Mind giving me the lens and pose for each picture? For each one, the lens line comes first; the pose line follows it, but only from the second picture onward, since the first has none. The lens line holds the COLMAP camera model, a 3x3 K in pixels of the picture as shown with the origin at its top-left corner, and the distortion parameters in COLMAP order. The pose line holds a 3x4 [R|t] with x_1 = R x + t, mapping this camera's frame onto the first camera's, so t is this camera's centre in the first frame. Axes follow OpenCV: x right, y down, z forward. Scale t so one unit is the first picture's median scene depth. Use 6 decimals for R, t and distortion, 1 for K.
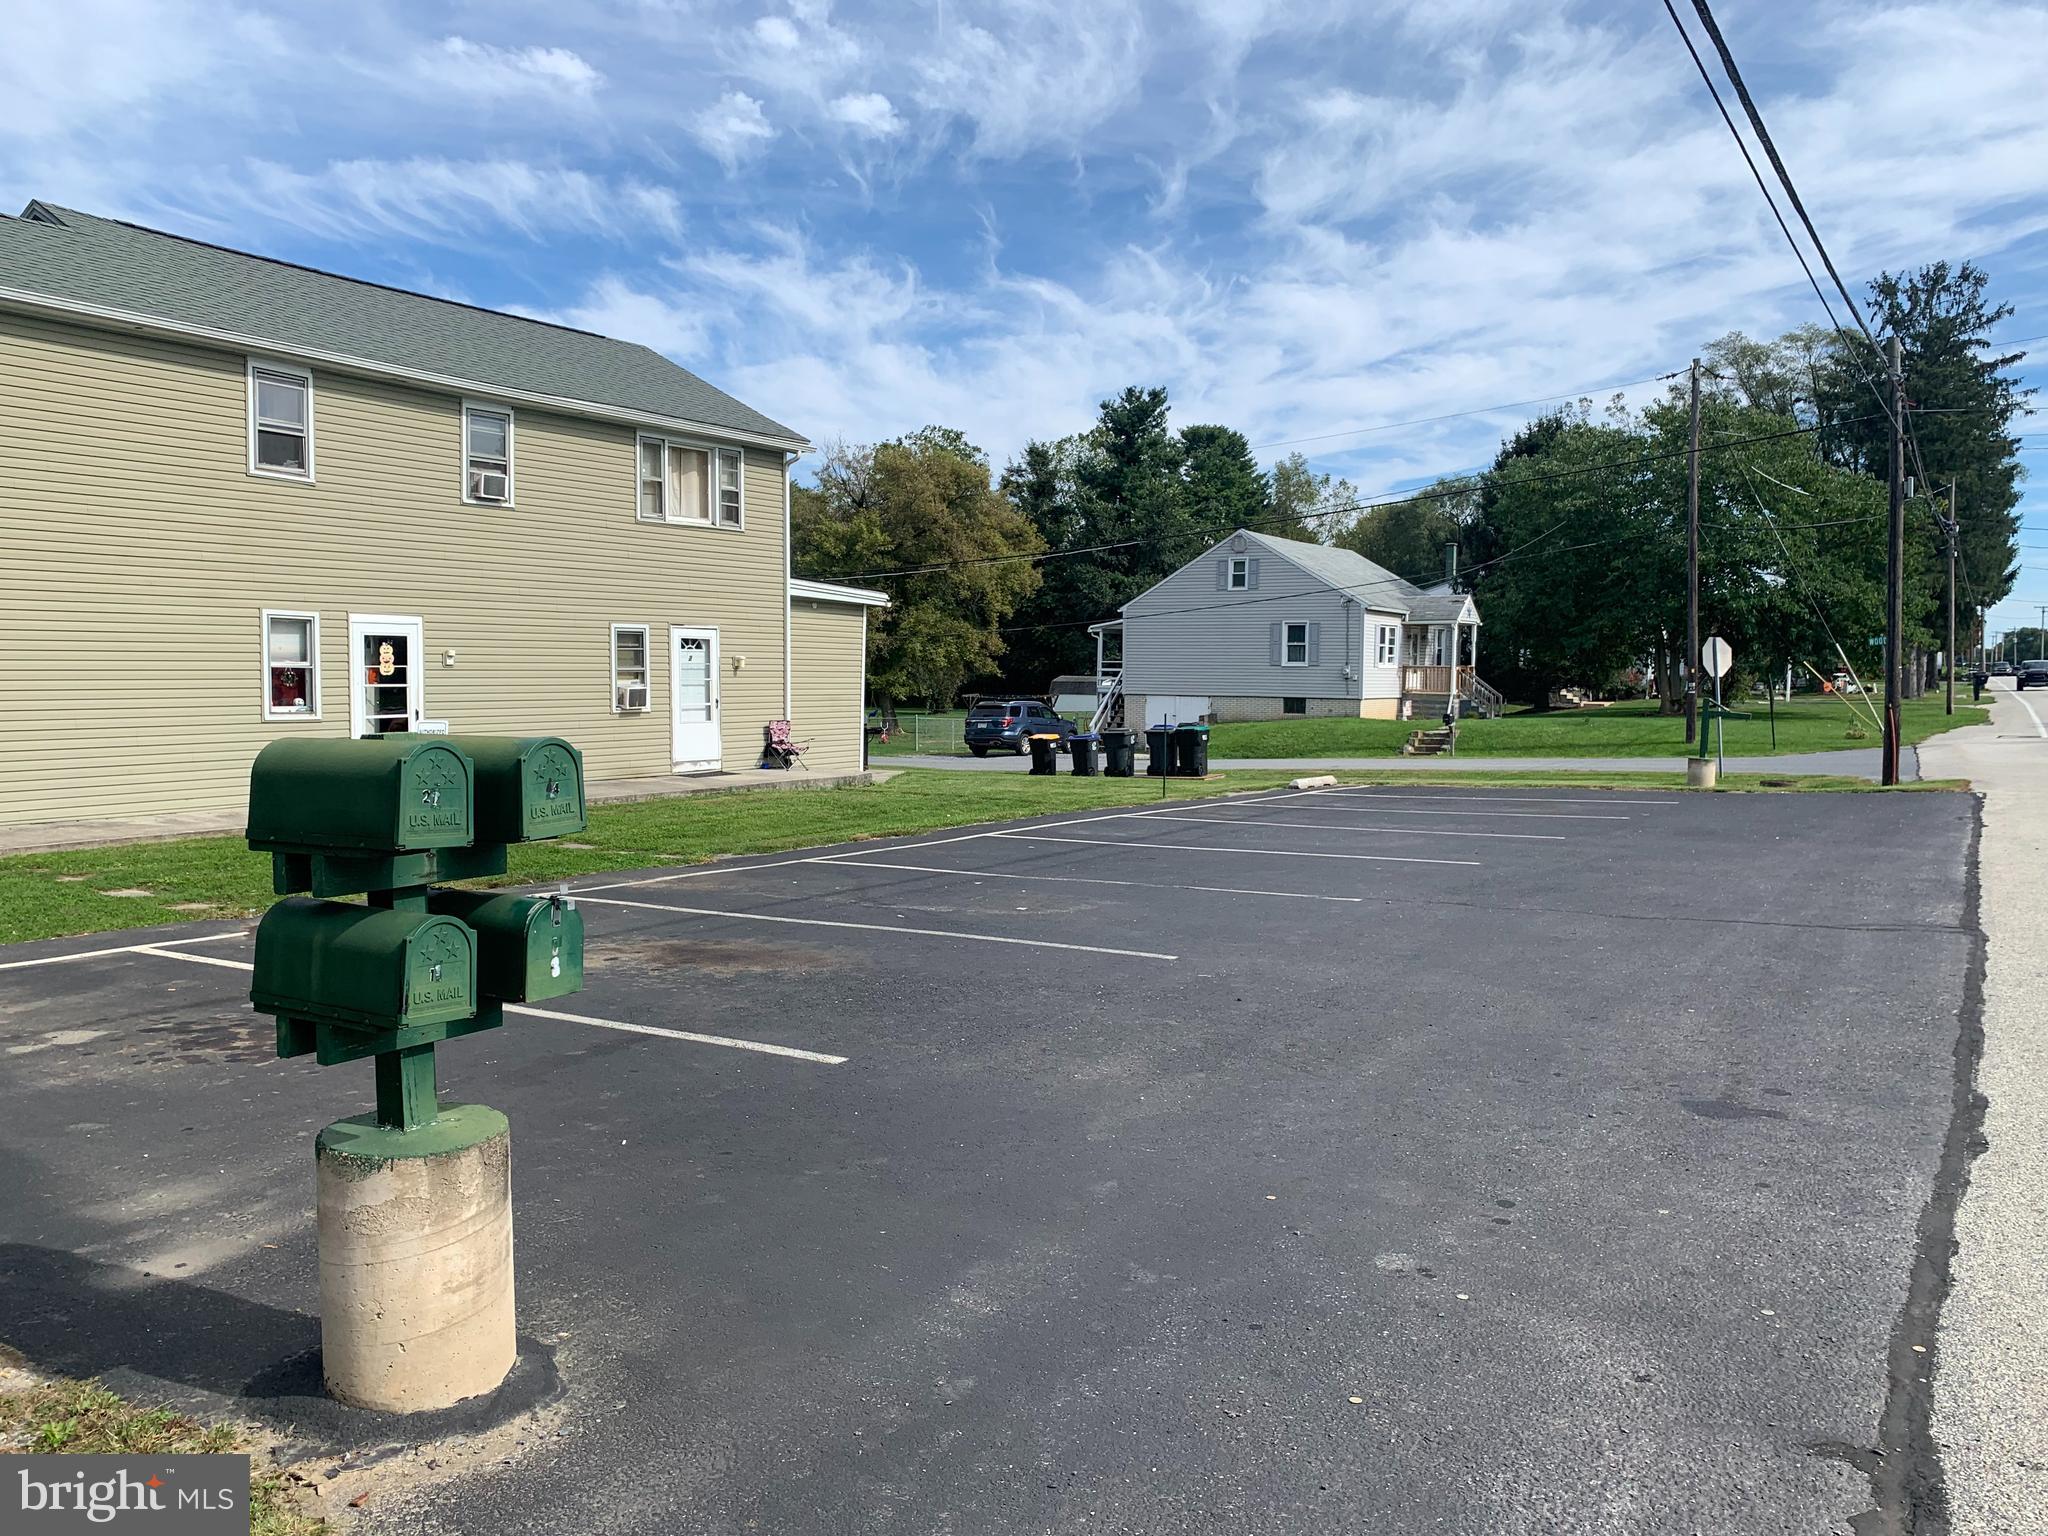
lens RADIAL K [[1524.8, 0, 1025.1], [0, 1524.8, 736.1], [0, 0, 1]] dist [0.040158, -0.051831]
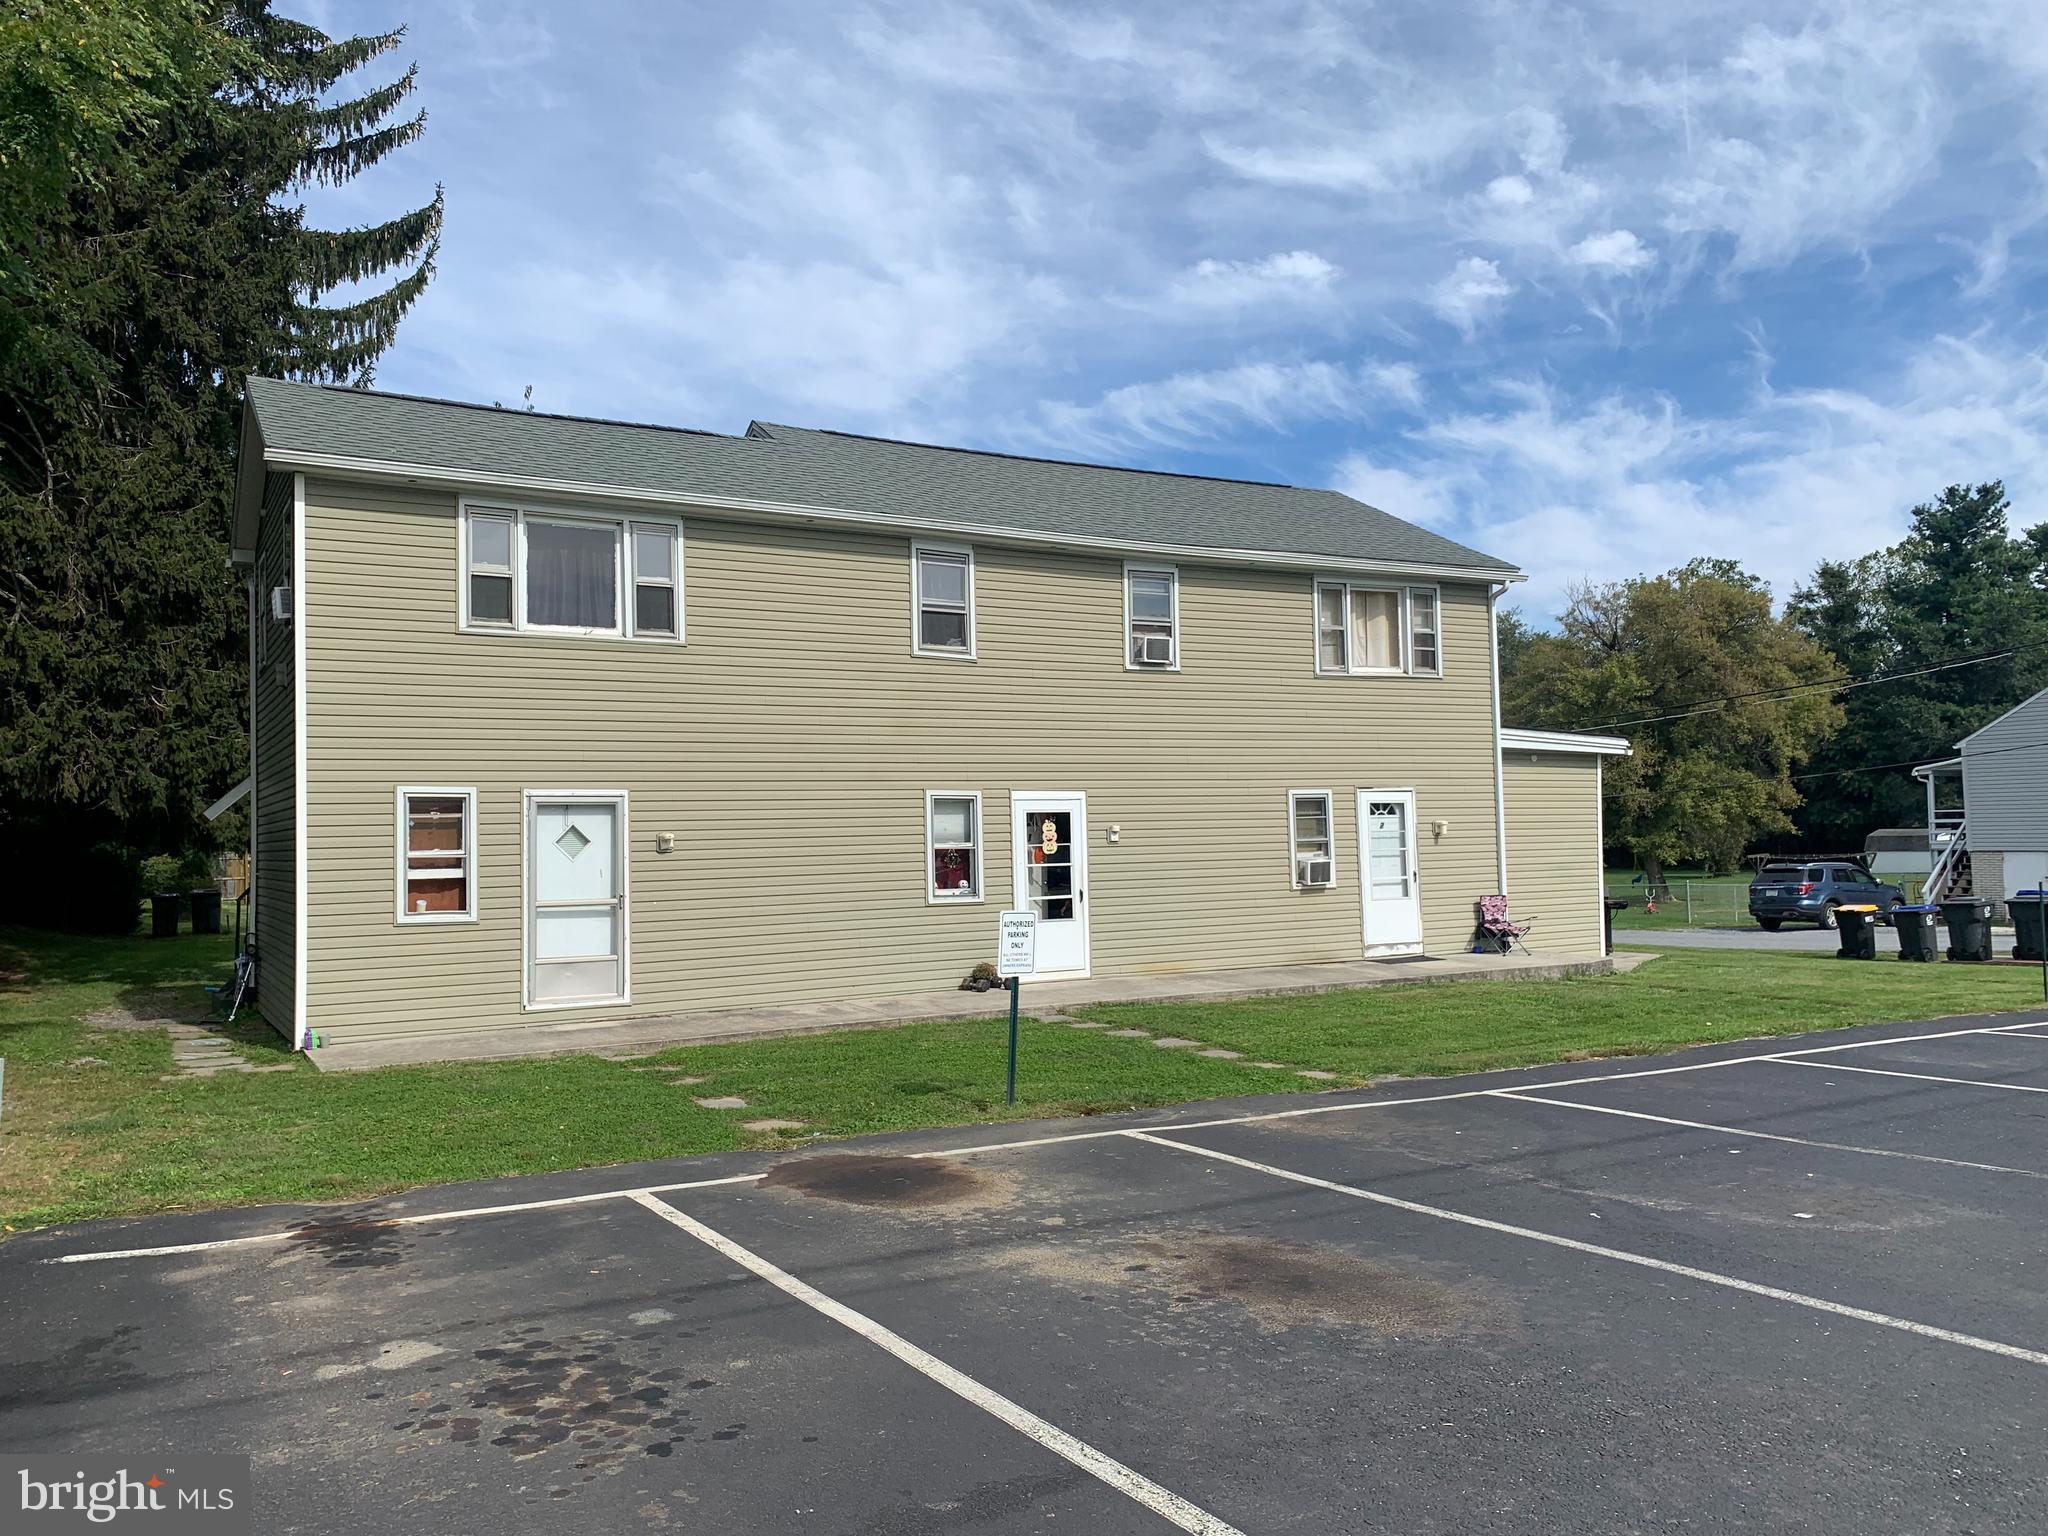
lens RADIAL K [[1524.8, 0, 1025.1], [0, 1524.8, 736.1], [0, 0, 1]] dist [0.040158, -0.051831]
pose [[0.884398, -0.058456, -0.463058, 0.004605], [0.008330, 0.993945, -0.109565, -0.003973], [0.466658, 0.093042, 0.879530, 0.067976]]
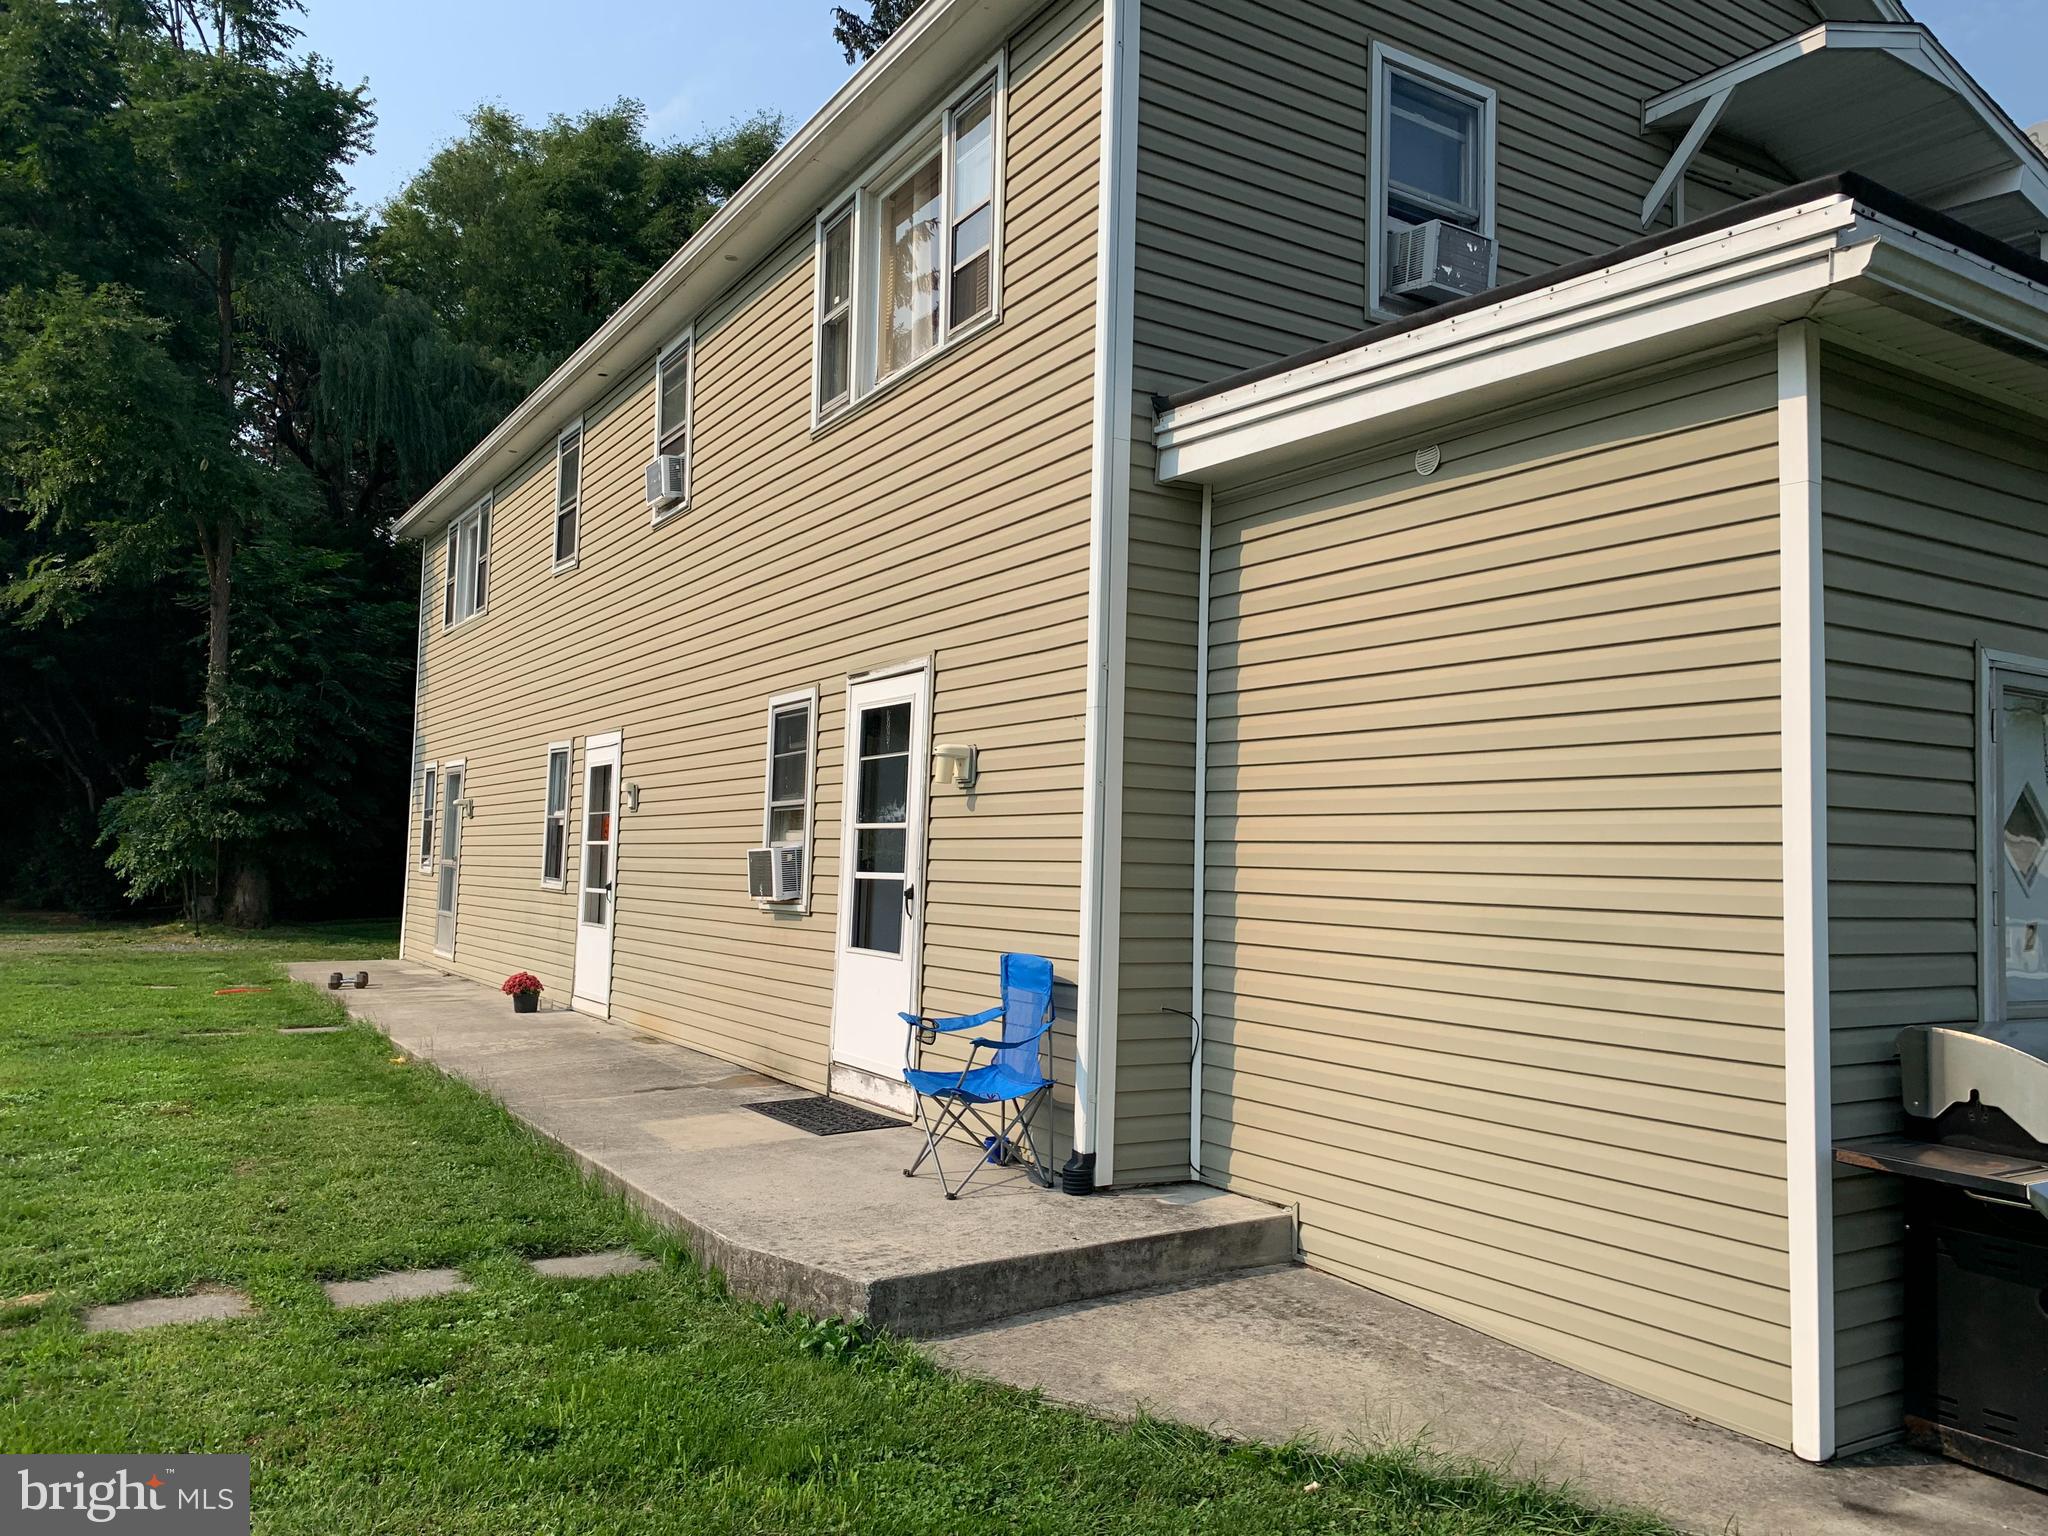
lens RADIAL K [[1519.3, 0, 1070.6], [0, 1519.3, 772.9], [0, 0, 1]] dist [0.040713, -0.003135]
pose [[-0.409786, -0.078722, -0.908778, 0.038458], [-0.070303, 0.996031, -0.054579, -0.017827], [0.909468, 0.041524, -0.413694, 0.623371]]
